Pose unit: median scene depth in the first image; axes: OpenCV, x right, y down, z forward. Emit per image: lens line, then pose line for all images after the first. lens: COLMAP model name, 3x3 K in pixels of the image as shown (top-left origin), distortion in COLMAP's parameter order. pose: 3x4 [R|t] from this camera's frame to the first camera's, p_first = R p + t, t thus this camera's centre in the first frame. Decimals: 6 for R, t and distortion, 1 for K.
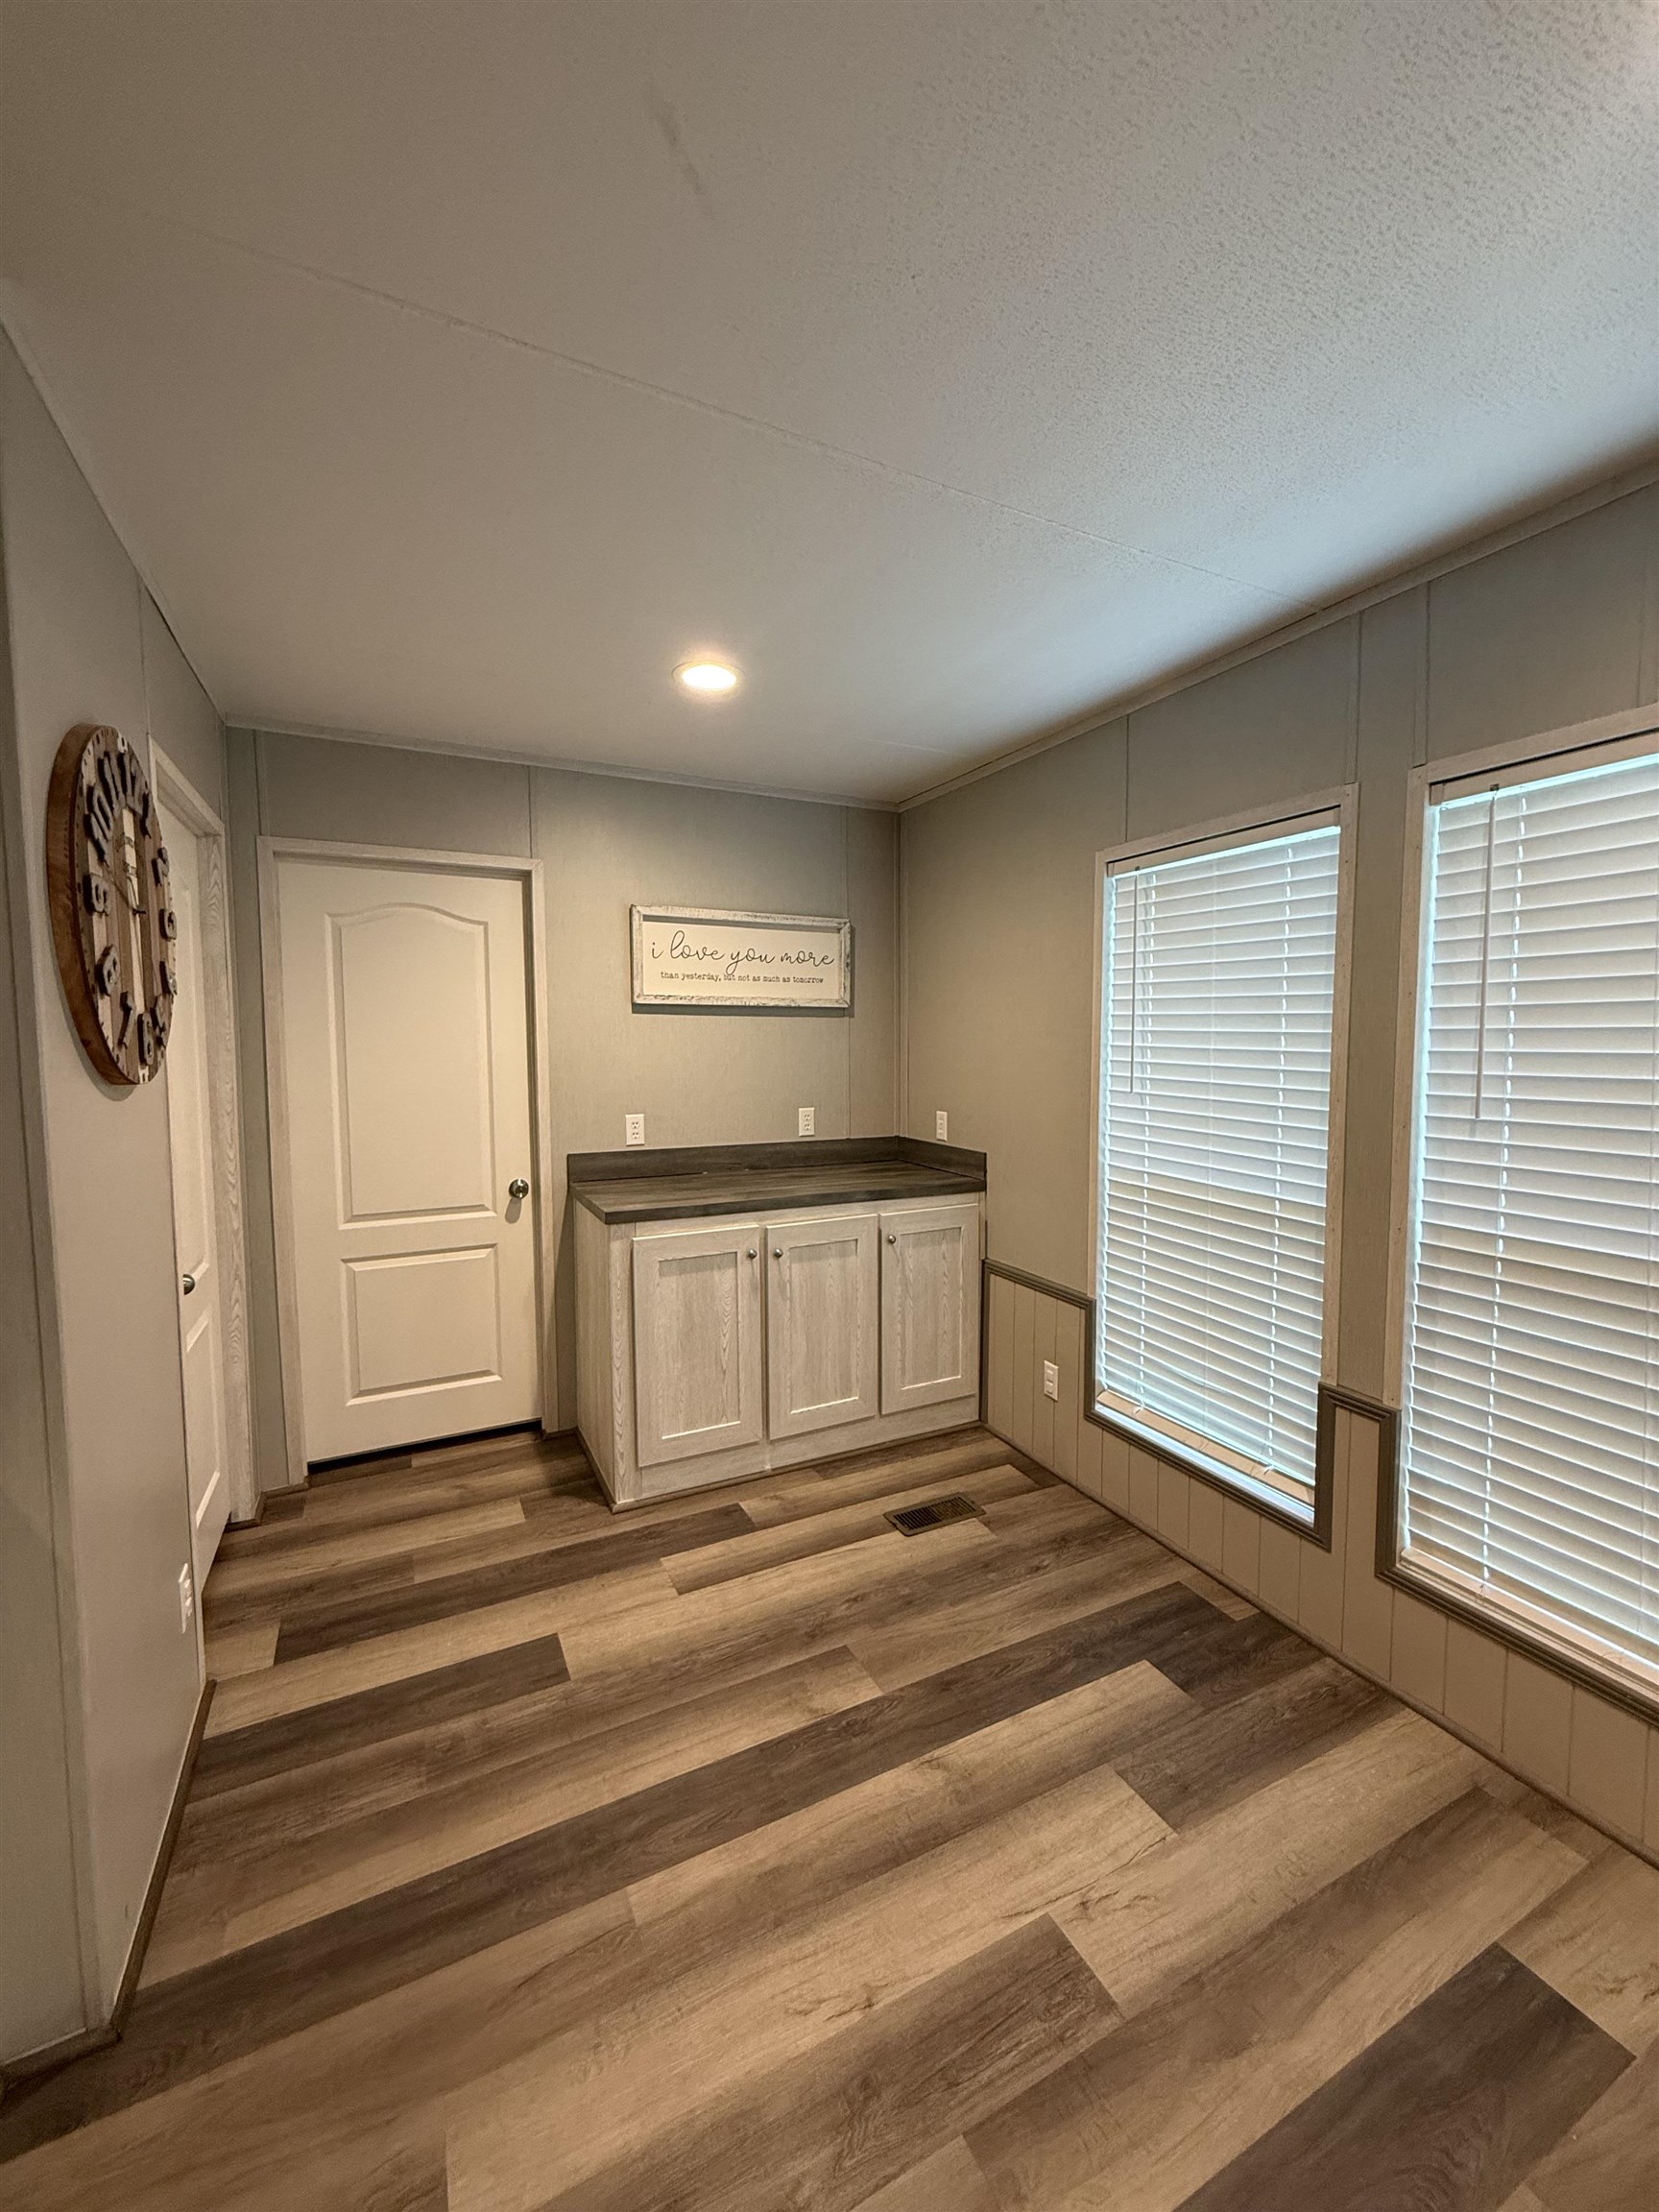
lens RADIAL K [[881.1, 0, 832.3], [0, 881.1, 1095.1], [0, 0, 1]] dist [0.000420, 0.000091]
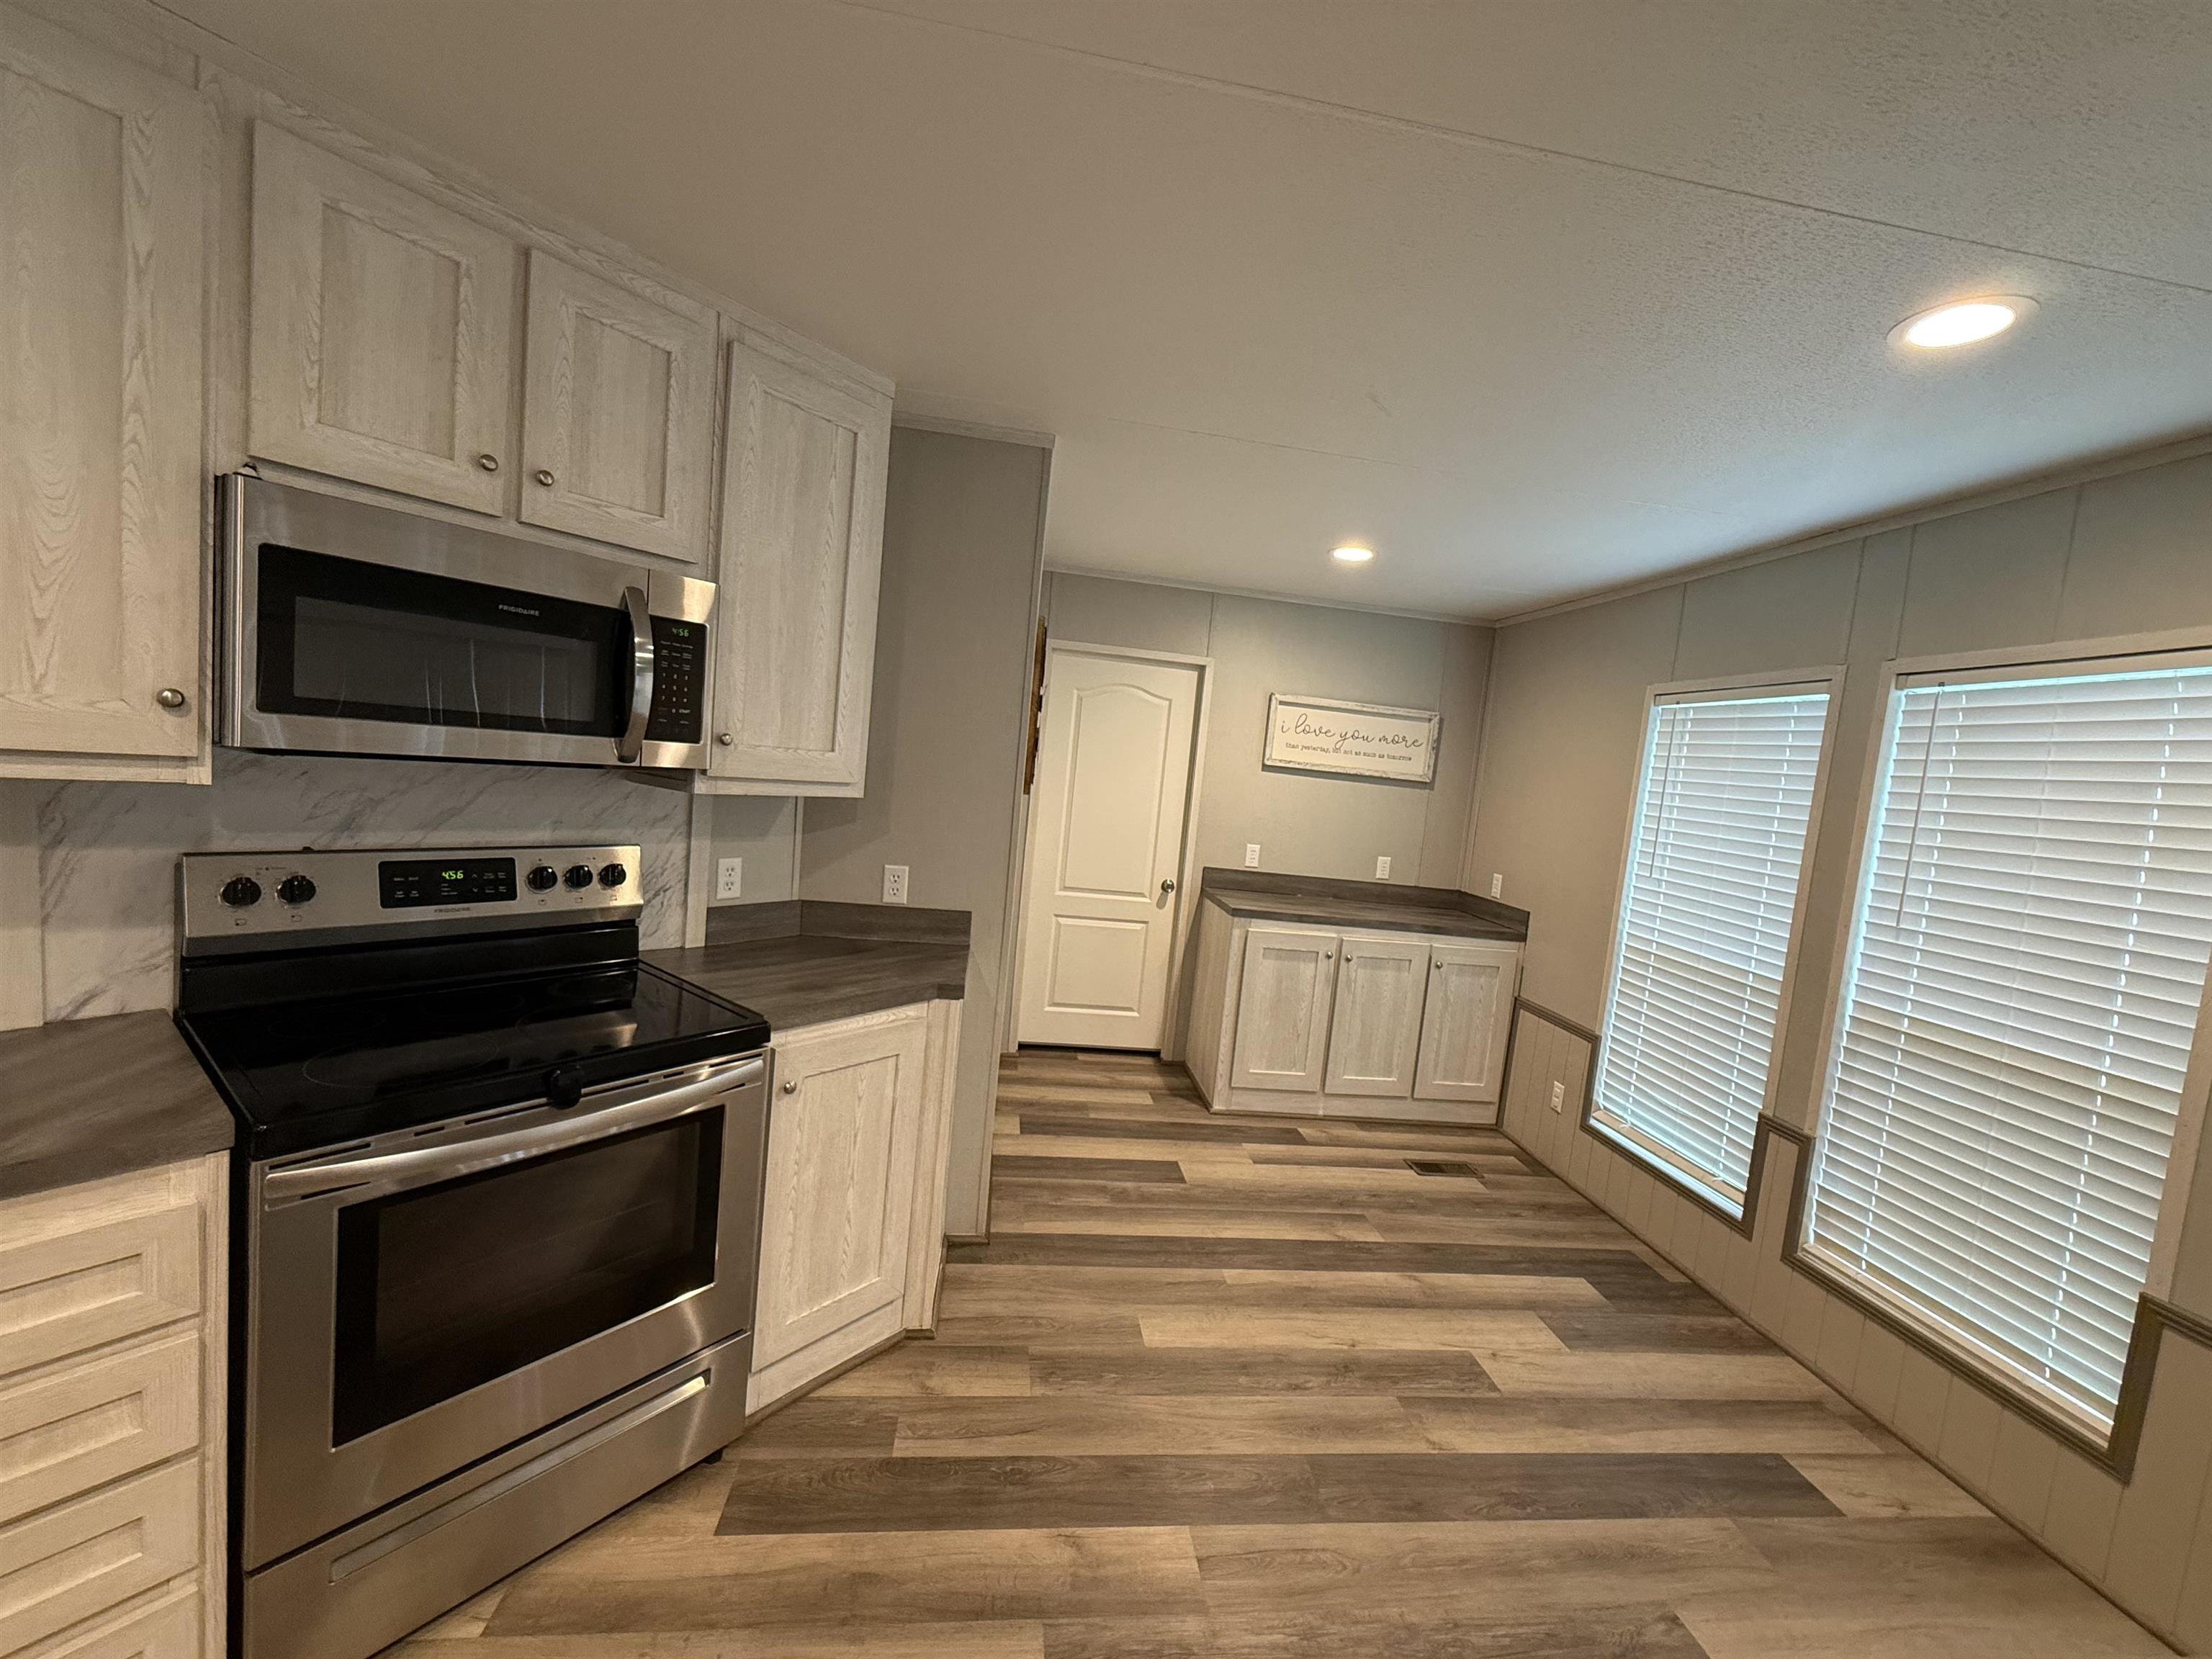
lens RADIAL K [[881.6, 0, 1116.9], [0, 881.6, 832.3], [0, 0, 1]] dist [0.002138, 0.000061]
pose [[0.937697, 0.124083, -0.324542, 0.022071], [-0.124857, 0.992002, 0.018526, 0.005452], [0.324245, 0.023150, 0.945690, -0.437530]]
